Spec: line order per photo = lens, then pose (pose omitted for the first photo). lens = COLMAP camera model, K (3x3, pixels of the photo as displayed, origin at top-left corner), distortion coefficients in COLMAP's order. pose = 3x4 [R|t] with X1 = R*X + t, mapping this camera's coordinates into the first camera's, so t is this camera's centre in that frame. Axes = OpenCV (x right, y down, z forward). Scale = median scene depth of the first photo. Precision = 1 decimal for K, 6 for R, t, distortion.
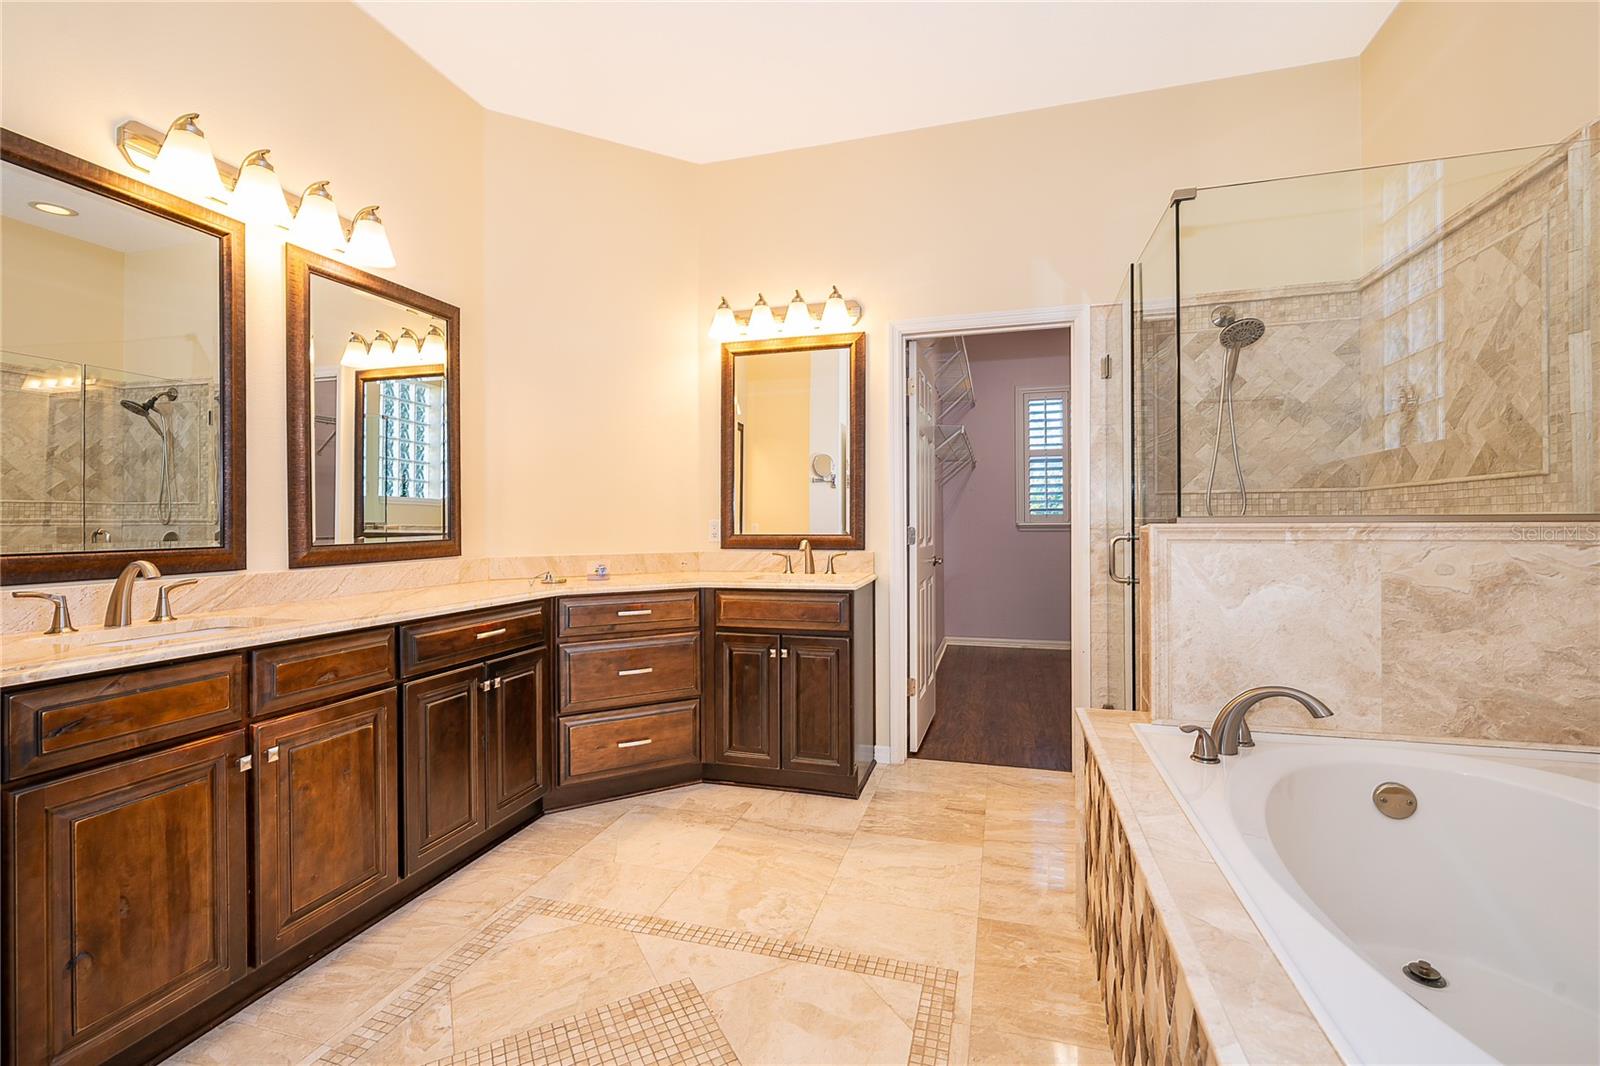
lens RADIAL K [[657.3, 0, 803.1], [0, 657.3, 525.0], [0, 0, 1]] dist [-0.000276, -0.000965]
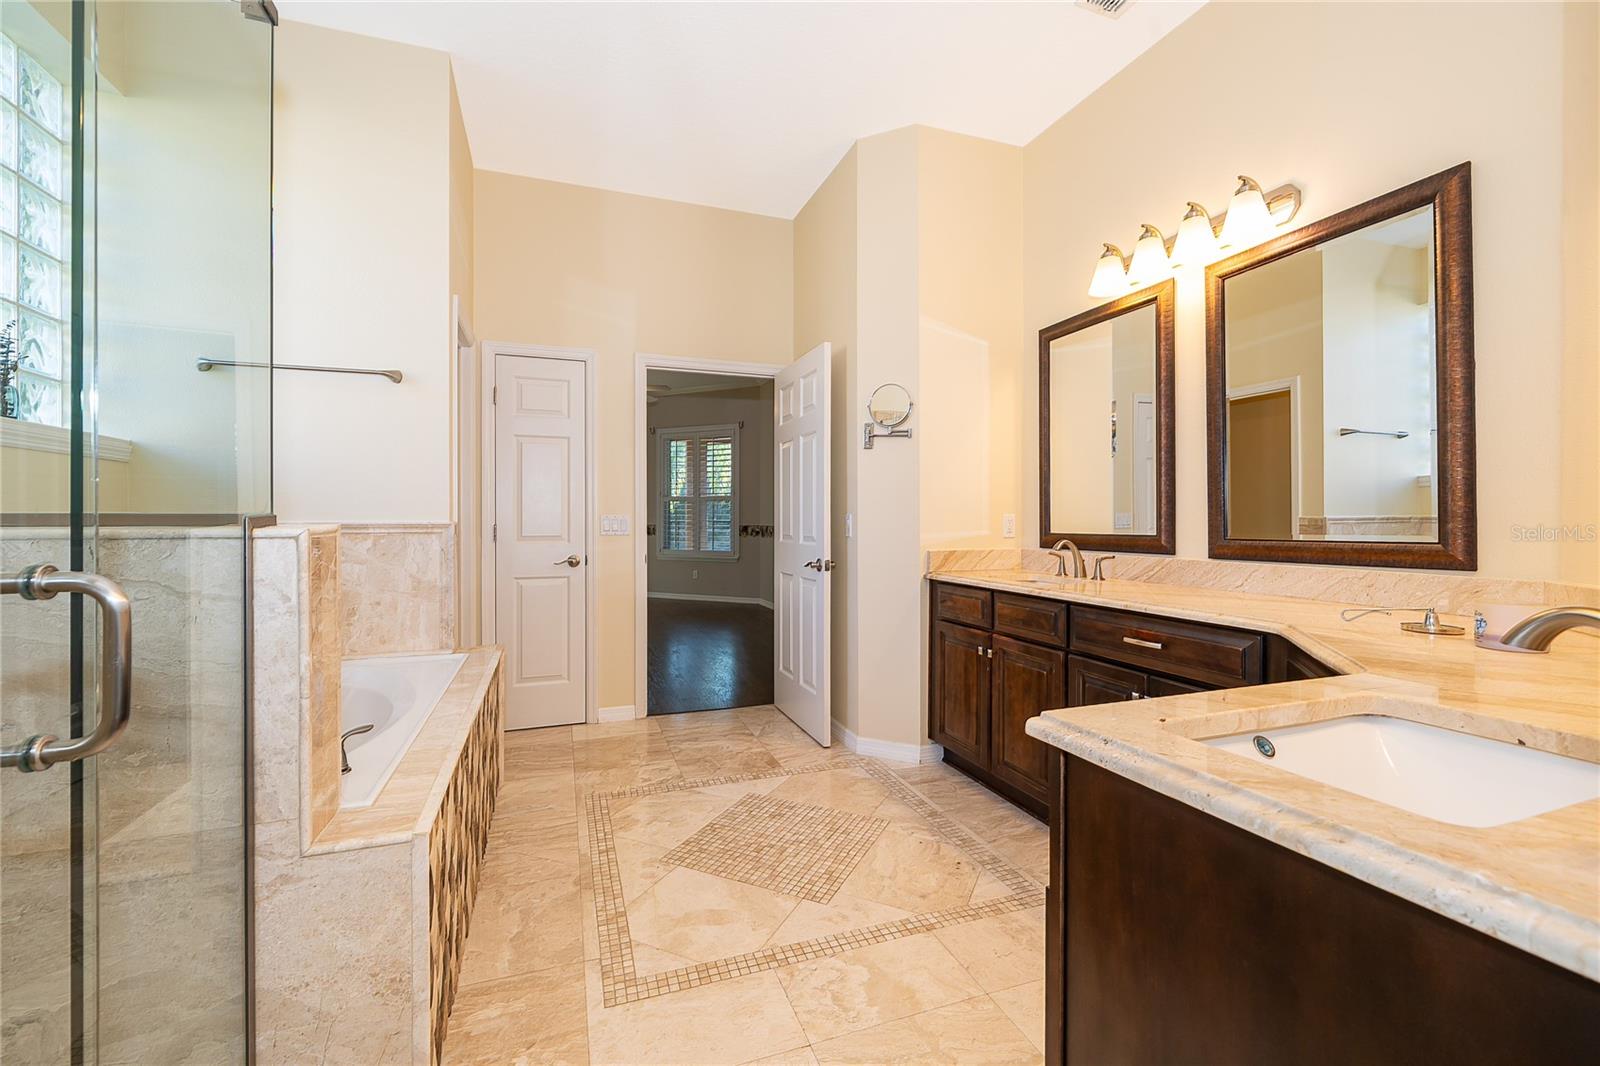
lens RADIAL K [[657.3, 0, 796.9], [0, 657.3, 521.8], [0, 0, 1]] dist [-0.000276, -0.000965]
pose [[-0.798997, 0.005371, -0.601311, 0.554940], [0.000709, 0.999968, 0.007989, -0.006519], [0.601334, 0.005957, -0.798975, 1.840768]]
